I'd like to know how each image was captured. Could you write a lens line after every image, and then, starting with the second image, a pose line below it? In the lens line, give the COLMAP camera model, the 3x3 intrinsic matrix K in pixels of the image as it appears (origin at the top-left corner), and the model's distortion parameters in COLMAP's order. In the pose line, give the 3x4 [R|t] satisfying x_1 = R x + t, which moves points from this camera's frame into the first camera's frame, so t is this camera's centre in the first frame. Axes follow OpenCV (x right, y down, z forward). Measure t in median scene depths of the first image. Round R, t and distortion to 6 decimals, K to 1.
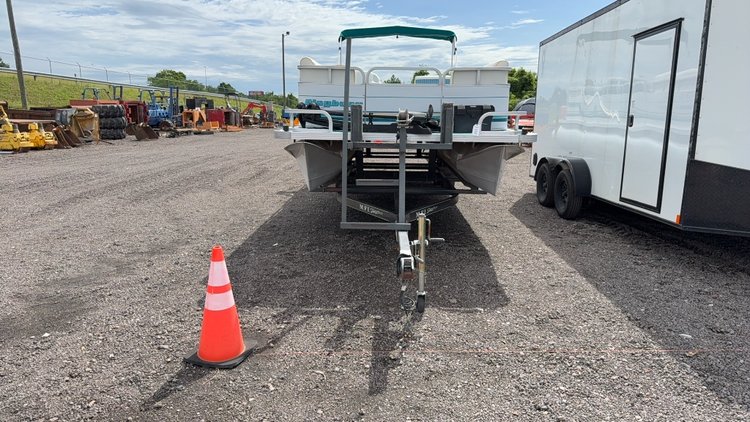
lens RADIAL K [[503.0, 0, 375.0], [0, 503.0, 211.0], [0, 0, 1]] dist [0.075356, -0.109010]
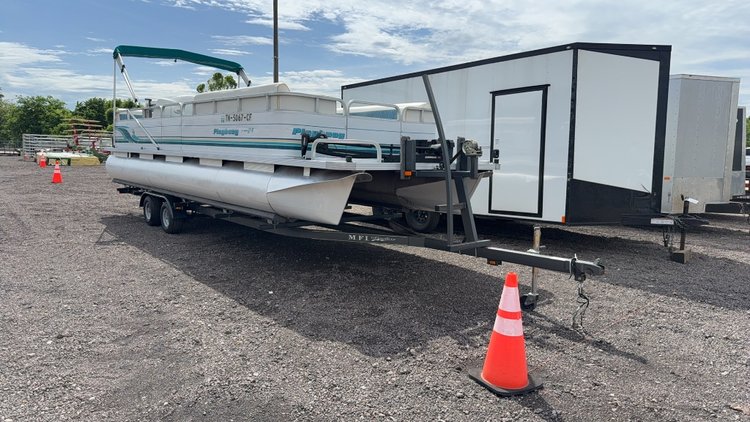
lens RADIAL K [[503.0, 0, 375.0], [0, 503.0, 211.0], [0, 0, 1]] dist [0.075356, -0.109010]
pose [[0.728300, -0.071149, 0.681555, -0.803016], [0.116160, 0.993020, -0.020463, -0.041403], [-0.675342, 0.094072, 0.731481, 0.292801]]
